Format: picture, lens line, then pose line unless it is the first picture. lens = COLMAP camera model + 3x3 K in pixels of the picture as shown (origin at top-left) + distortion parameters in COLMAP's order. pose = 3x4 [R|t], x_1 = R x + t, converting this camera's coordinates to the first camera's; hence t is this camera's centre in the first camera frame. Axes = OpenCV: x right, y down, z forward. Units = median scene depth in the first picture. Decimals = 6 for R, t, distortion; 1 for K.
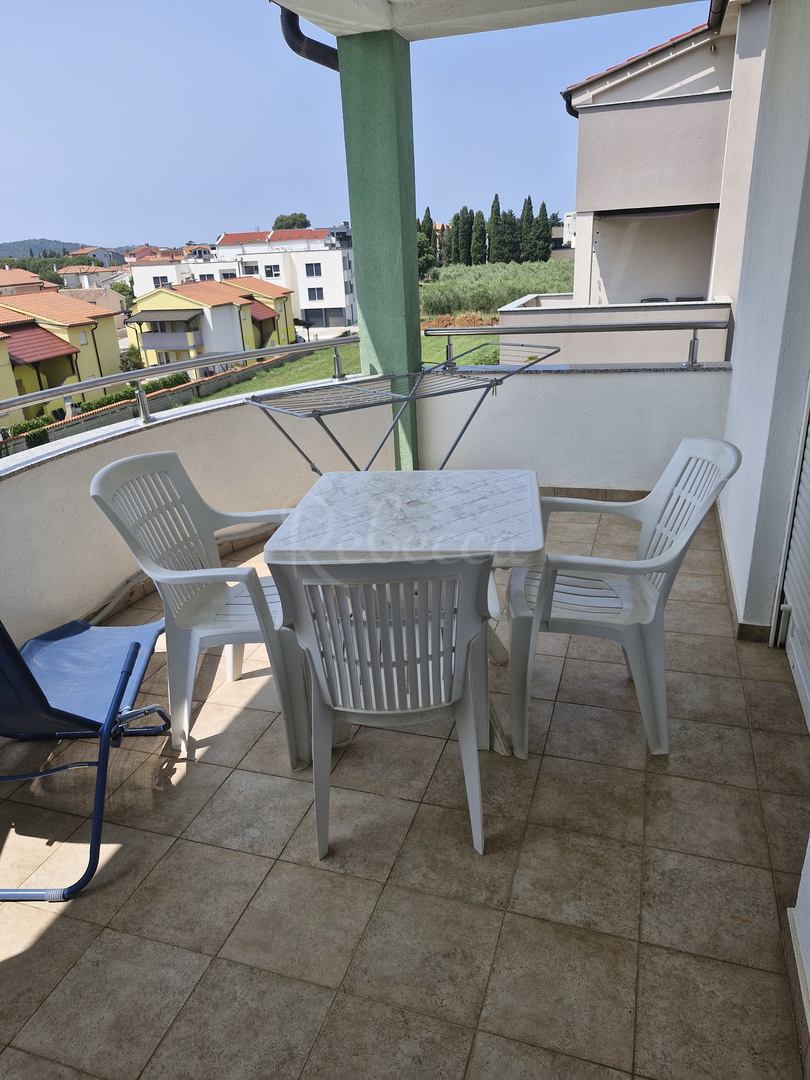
lens RADIAL K [[749.6, 0, 404.5], [0, 749.6, 547.4], [0, 0, 1]] dist [0.099413, -0.097243]
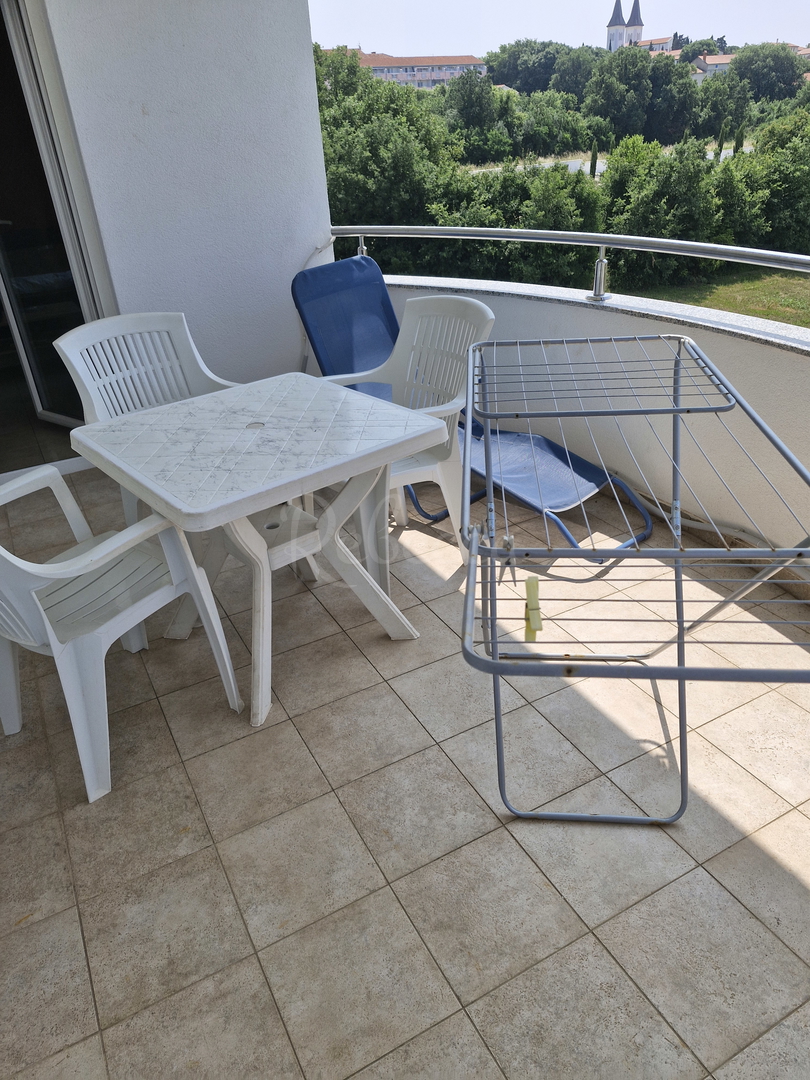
lens RADIAL K [[749.6, 0, 404.5], [0, 749.6, 547.4], [0, 0, 1]] dist [0.099413, -0.097243]
pose [[-0.681602, 0.435277, -0.588177, 0.419954], [-0.182806, 0.677040, 0.712881, -0.549263], [0.708520, 0.593423, -0.381901, 1.357850]]
